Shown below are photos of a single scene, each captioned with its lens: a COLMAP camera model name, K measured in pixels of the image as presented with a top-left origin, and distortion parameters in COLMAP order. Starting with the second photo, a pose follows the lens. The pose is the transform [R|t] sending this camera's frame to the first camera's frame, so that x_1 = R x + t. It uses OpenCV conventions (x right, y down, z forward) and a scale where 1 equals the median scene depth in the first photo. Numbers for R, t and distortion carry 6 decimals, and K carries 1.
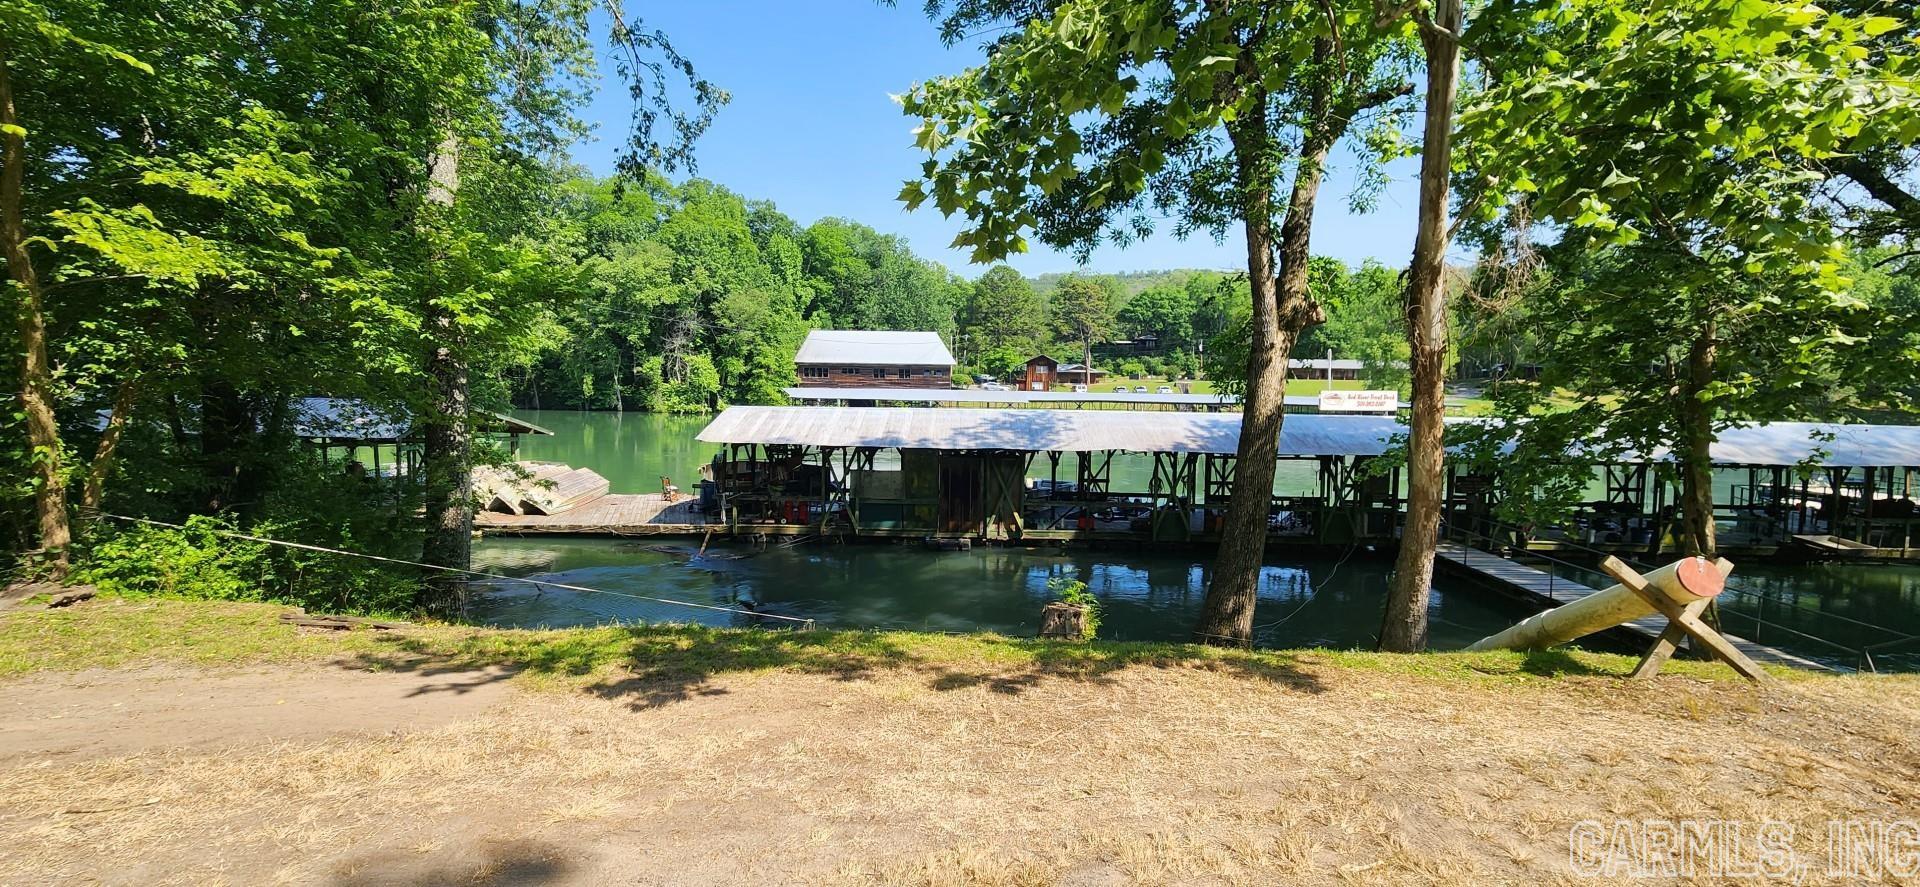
lens RADIAL K [[785.7, 0, 956.4], [0, 785.7, 430.1], [0, 0, 1]] dist [0.001986, -0.003385]
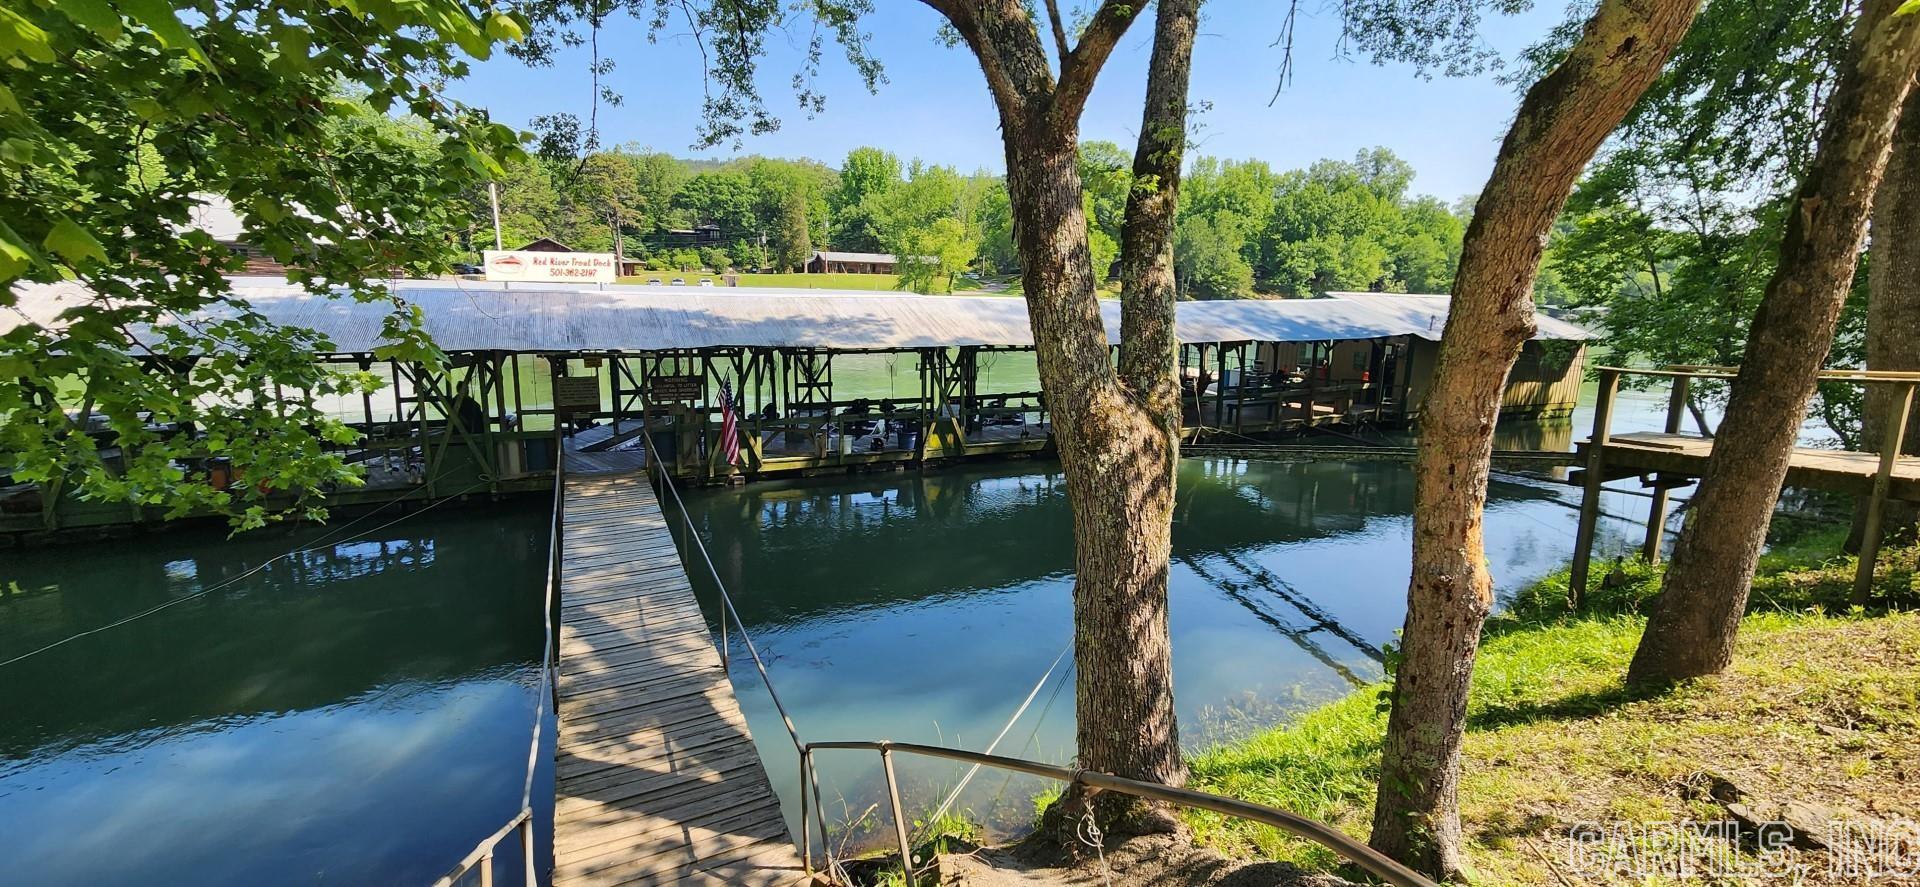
lens RADIAL K [[785.7, 0, 956.4], [0, 785.7, 430.1], [0, 0, 1]] dist [0.001986, -0.003385]
pose [[0.887225, -0.079055, 0.454513, 1.078644], [0.020470, 0.990984, 0.132407, 0.038026], [-0.460883, -0.108171, 0.880844, 0.520141]]
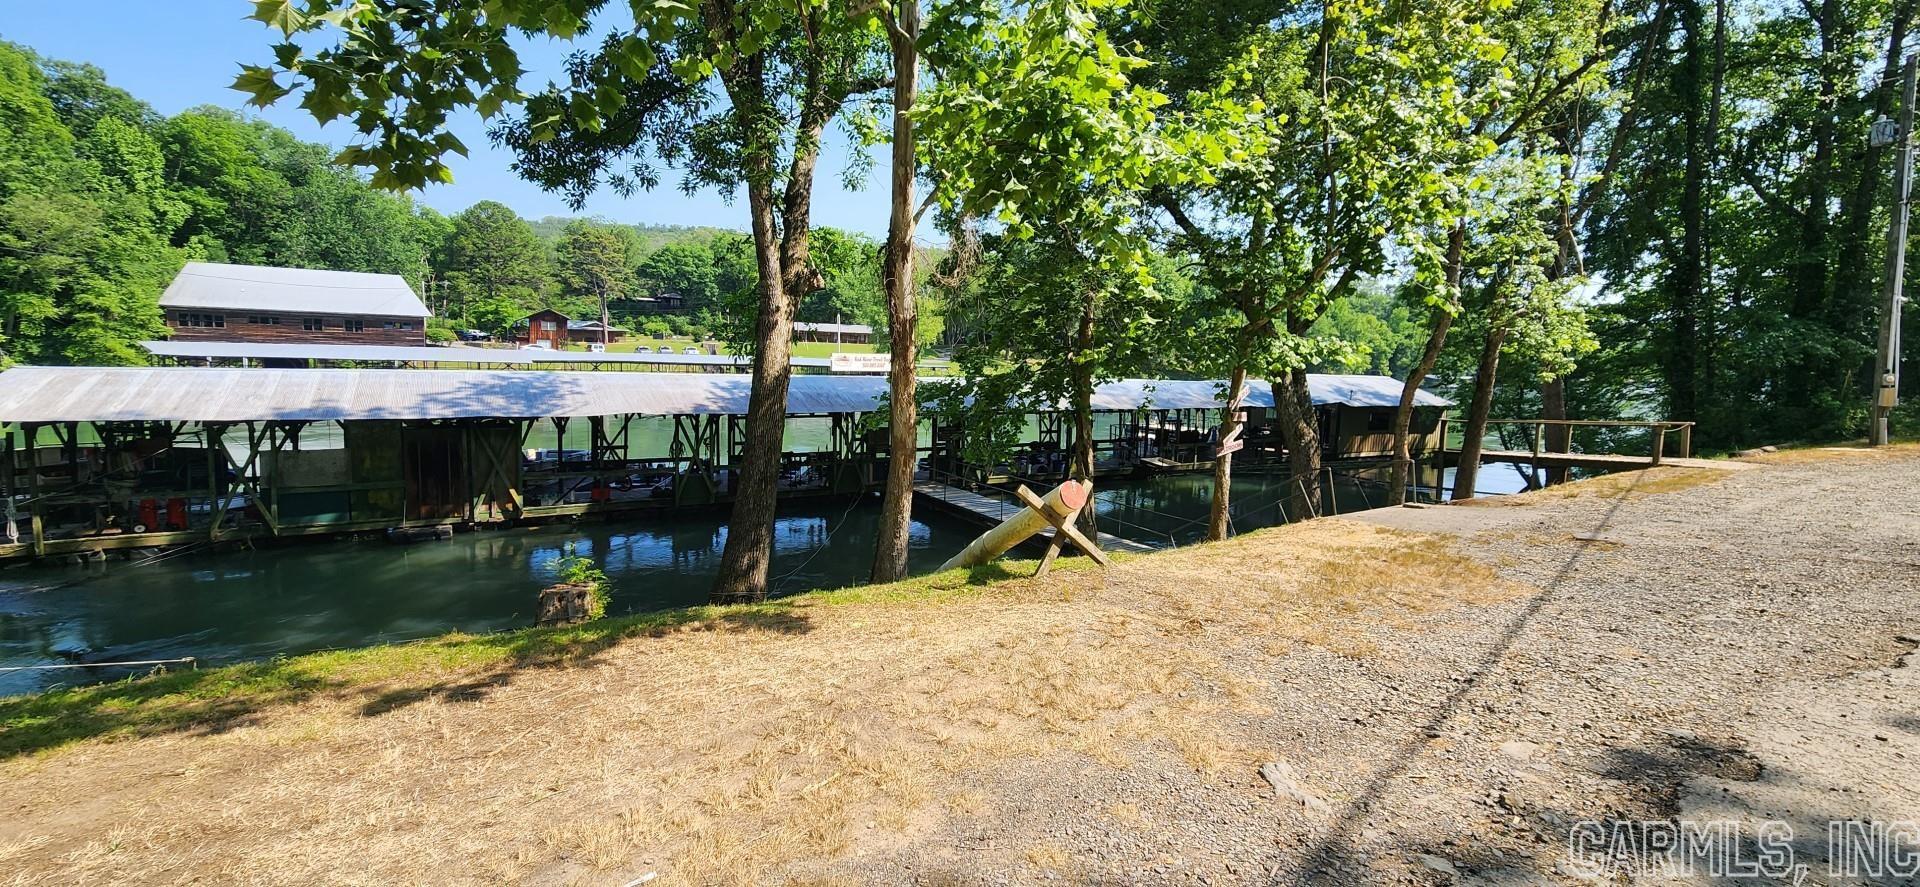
lens RADIAL K [[784.9, 0, 963.7], [0, 784.9, 429.8], [0, 0, 1]] dist [0.002151, -0.002339]
pose [[0.831364, -0.043292, 0.554039, 0.025174], [0.016128, 0.998421, 0.053814, 0.000248], [-0.555494, -0.035803, 0.830750, -0.004109]]
